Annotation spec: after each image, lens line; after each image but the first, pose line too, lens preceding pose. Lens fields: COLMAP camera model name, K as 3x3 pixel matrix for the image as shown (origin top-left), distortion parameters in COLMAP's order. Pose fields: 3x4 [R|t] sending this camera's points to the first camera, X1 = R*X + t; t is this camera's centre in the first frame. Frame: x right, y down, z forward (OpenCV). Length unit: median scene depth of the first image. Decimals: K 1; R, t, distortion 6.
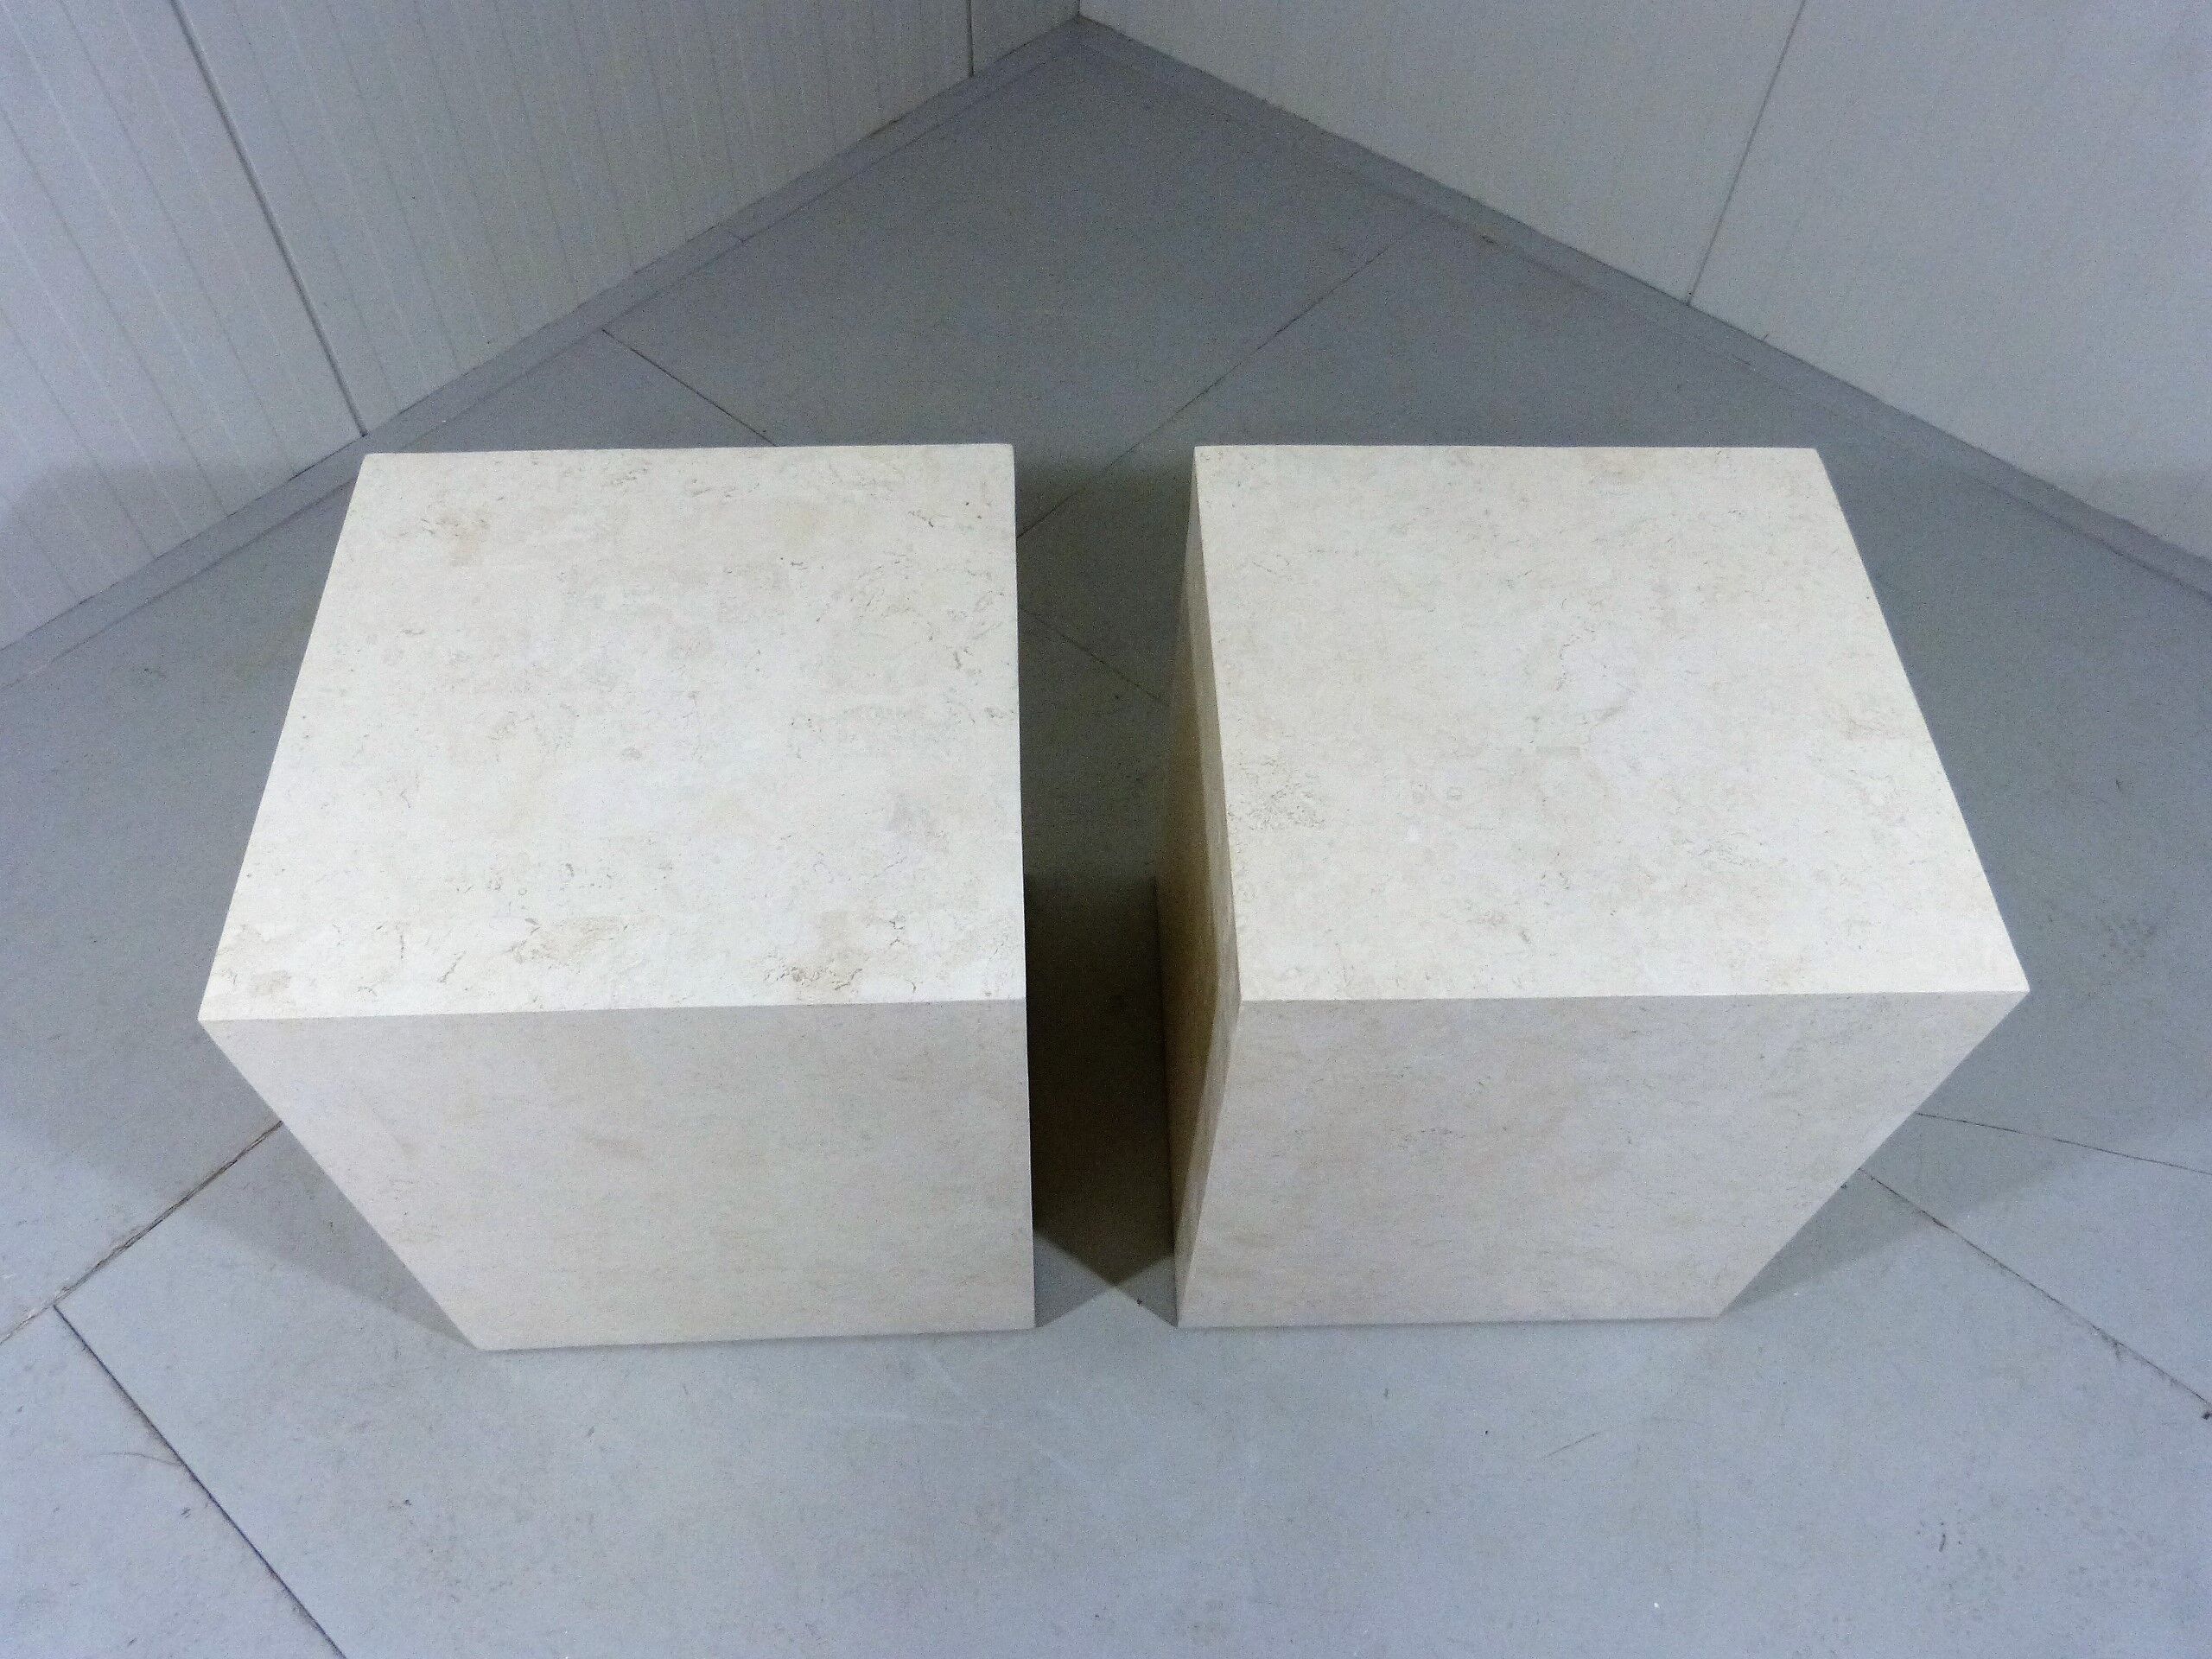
lens RADIAL K [[1661.1, 0, 1106.0], [0, 1661.1, 829.5], [0, 0, 1]] dist [-0.017061, 0.004940]
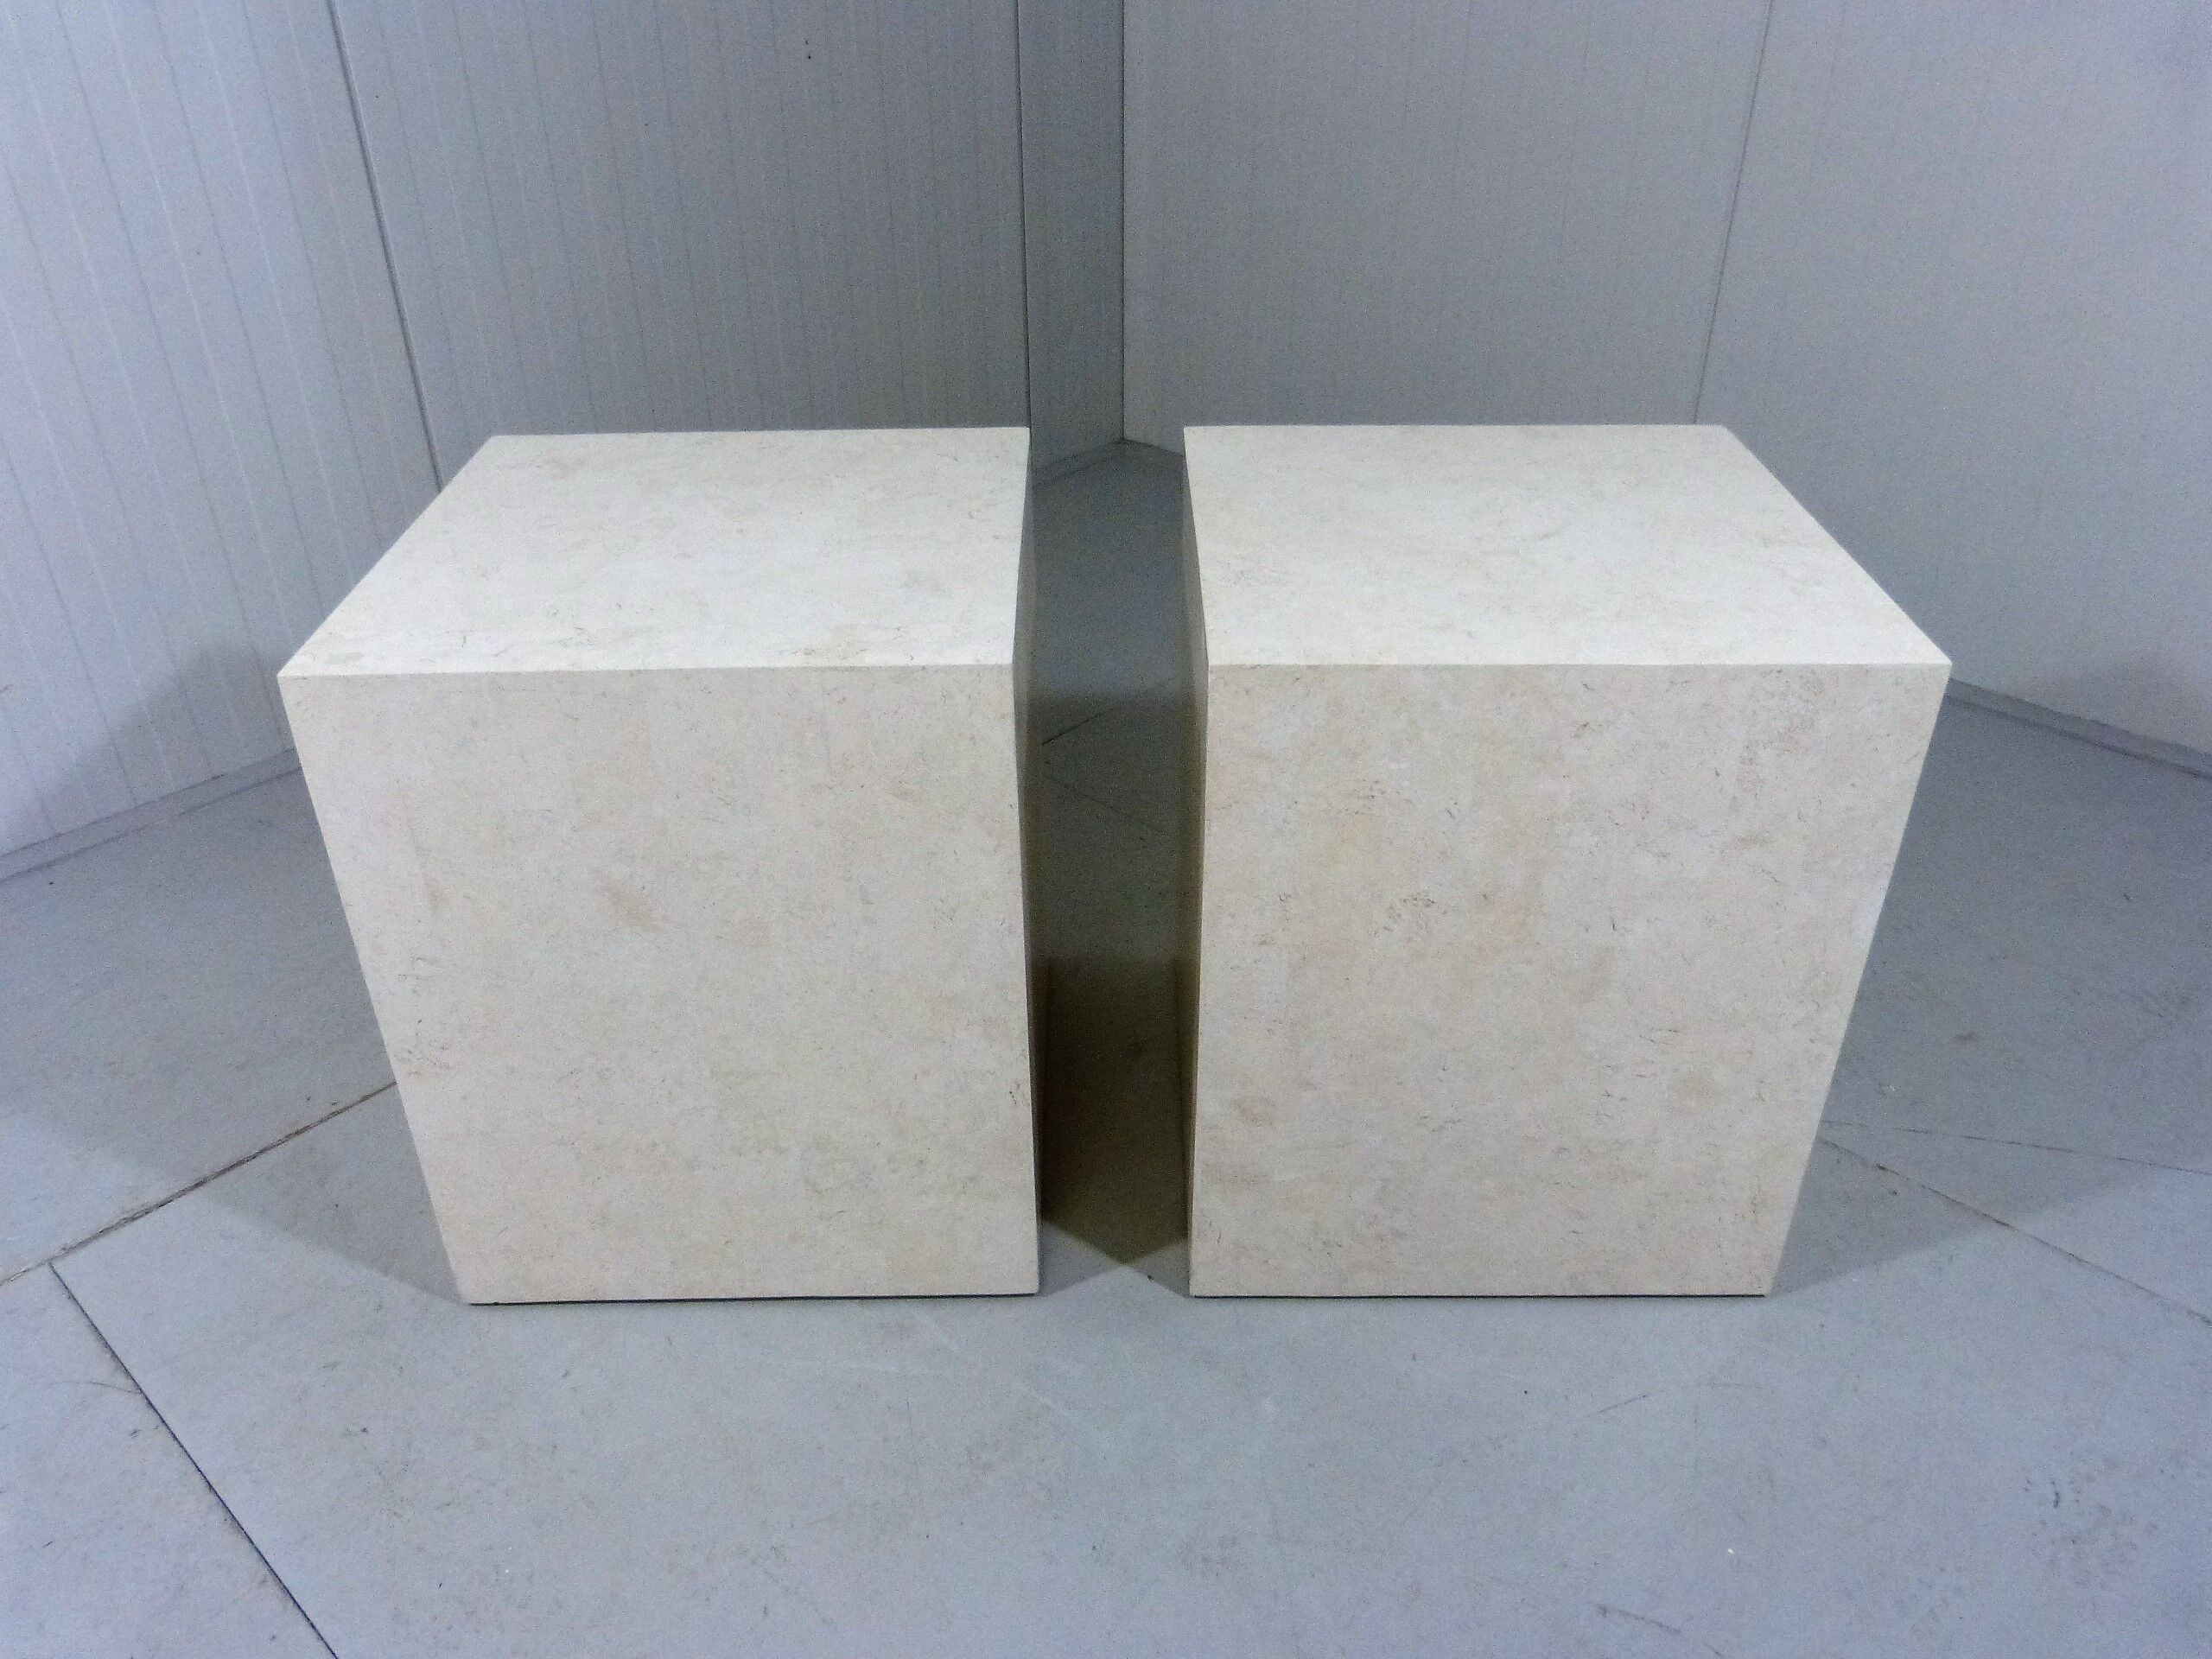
lens RADIAL K [[1654.7, 0, 1097.3], [0, 1654.7, 822.4], [0, 0, 1]] dist [-0.014945, -0.000482]
pose [[0.998601, -0.012131, -0.051476, 0.050910], [-0.009024, 0.919984, -0.391853, 0.504209], [0.052111, 0.391769, 0.918587, 0.029553]]
